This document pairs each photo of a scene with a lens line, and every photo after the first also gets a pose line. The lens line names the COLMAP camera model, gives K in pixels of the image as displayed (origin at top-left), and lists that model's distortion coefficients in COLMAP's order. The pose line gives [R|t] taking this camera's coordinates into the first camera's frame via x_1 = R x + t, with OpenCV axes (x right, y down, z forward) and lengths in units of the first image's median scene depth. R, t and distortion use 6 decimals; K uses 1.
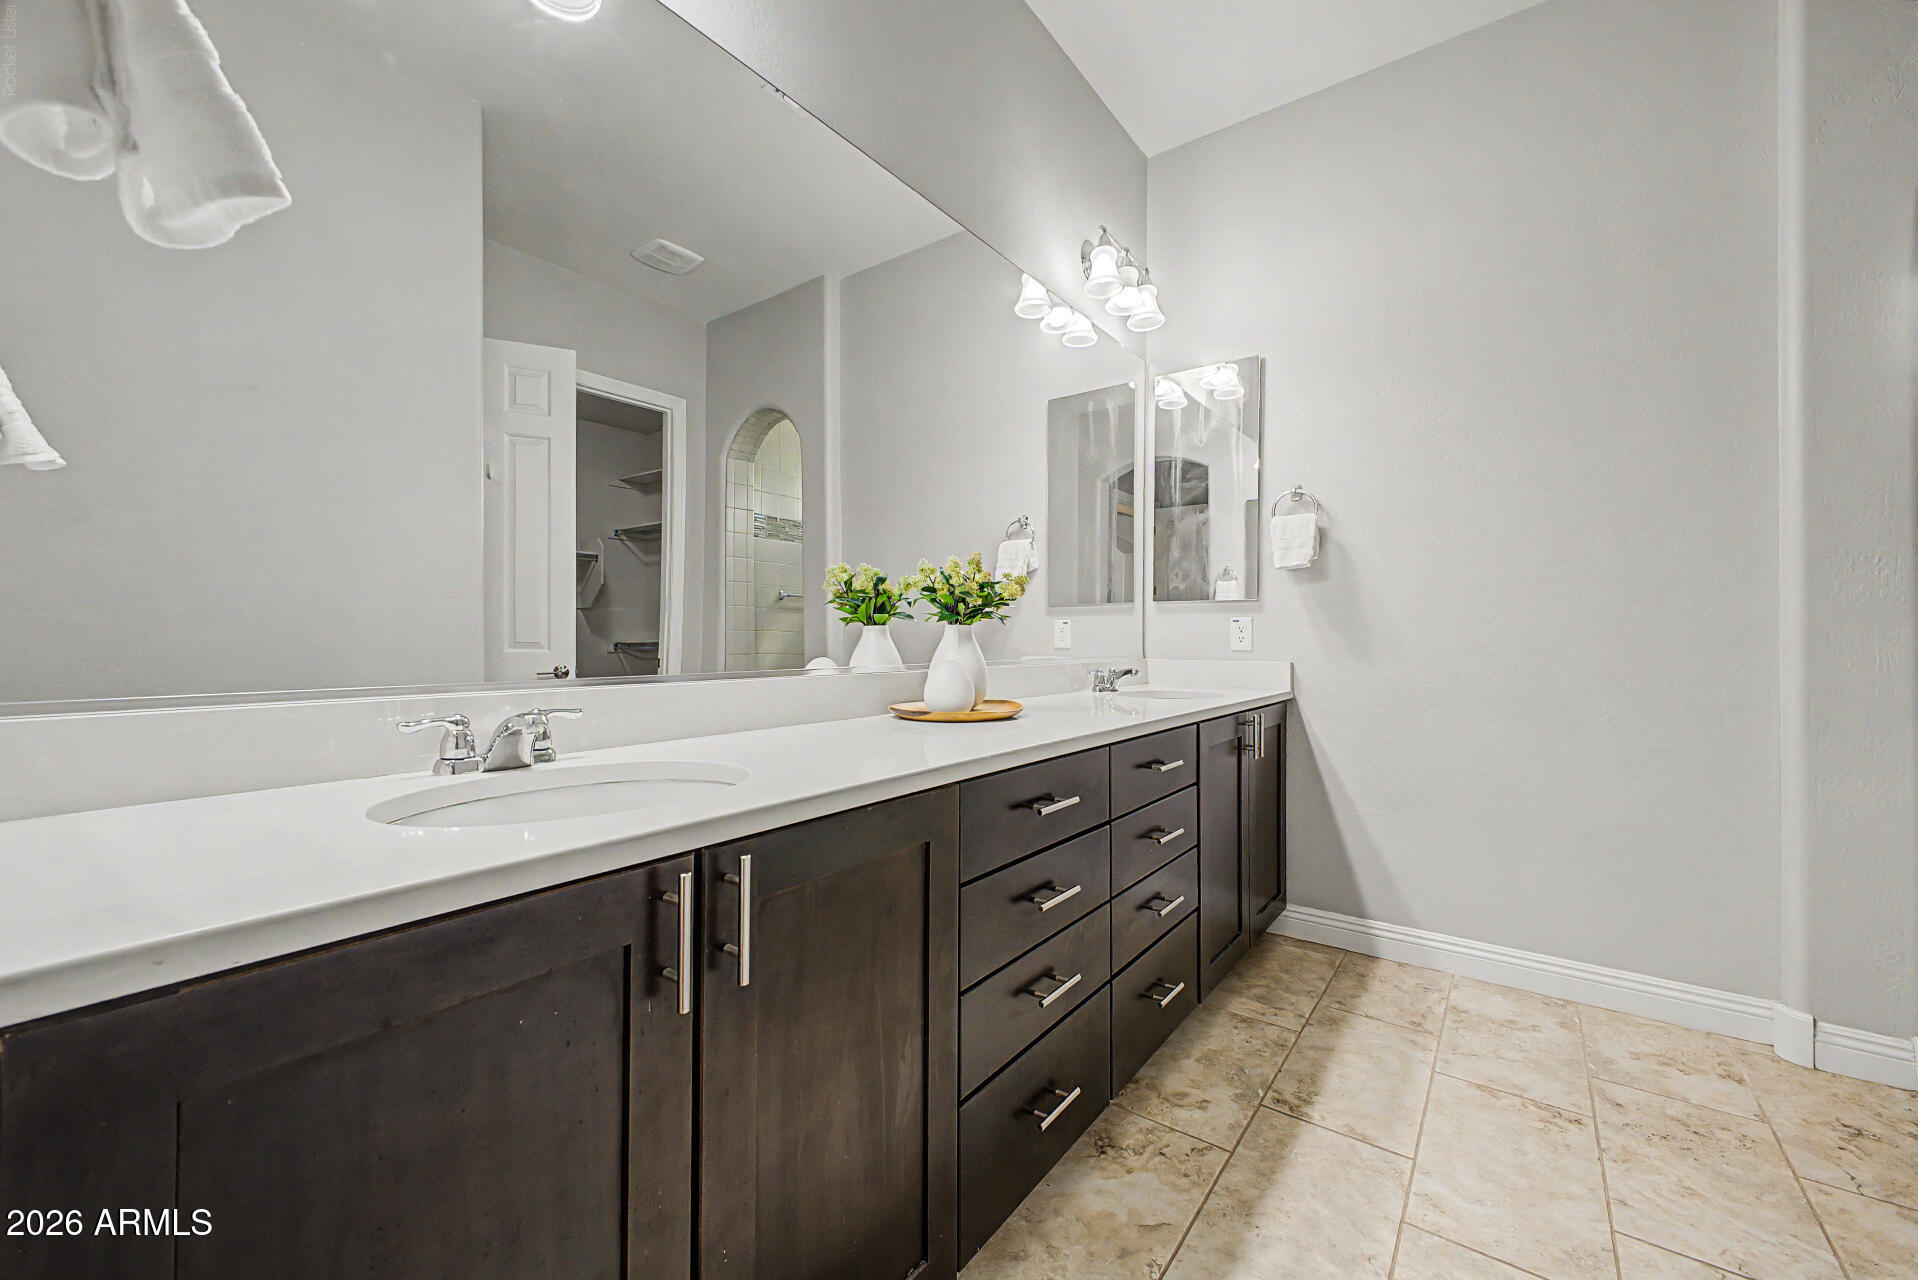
lens RADIAL K [[752.7, 0, 963.5], [0, 752.7, 636.0], [0, 0, 1]] dist [-0.000397, -0.000506]
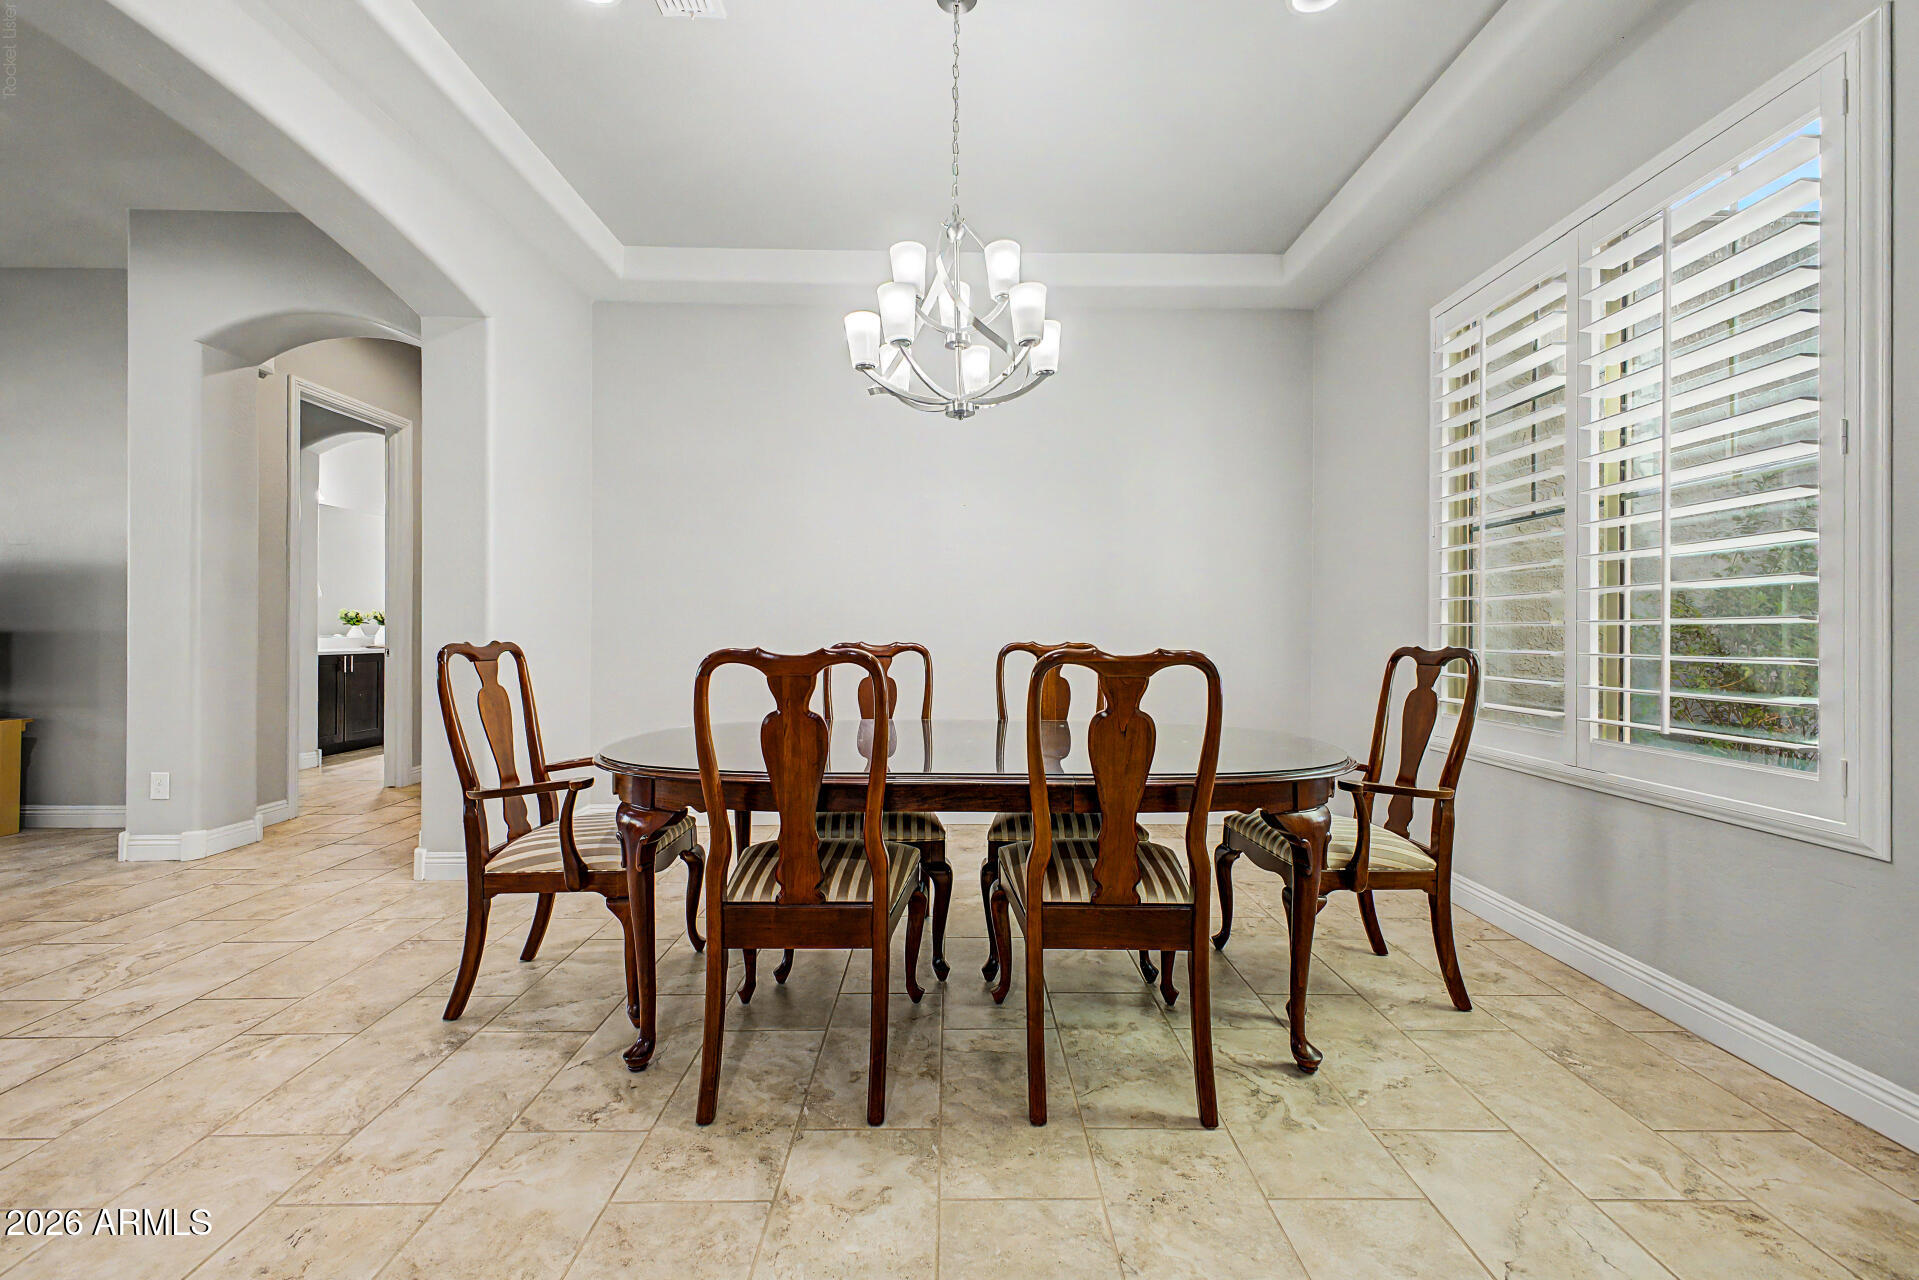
lens RADIAL K [[753.0, 0, 954.3], [0, 753.0, 632.2], [0, 0, 1]] dist [-0.000397, -0.000506]
pose [[0.790902, -0.001004, 0.611942, -0.052822], [0.001716, 0.999998, -0.000578, 0.027470], [-0.611940, 0.001508, 0.790902, -3.880880]]
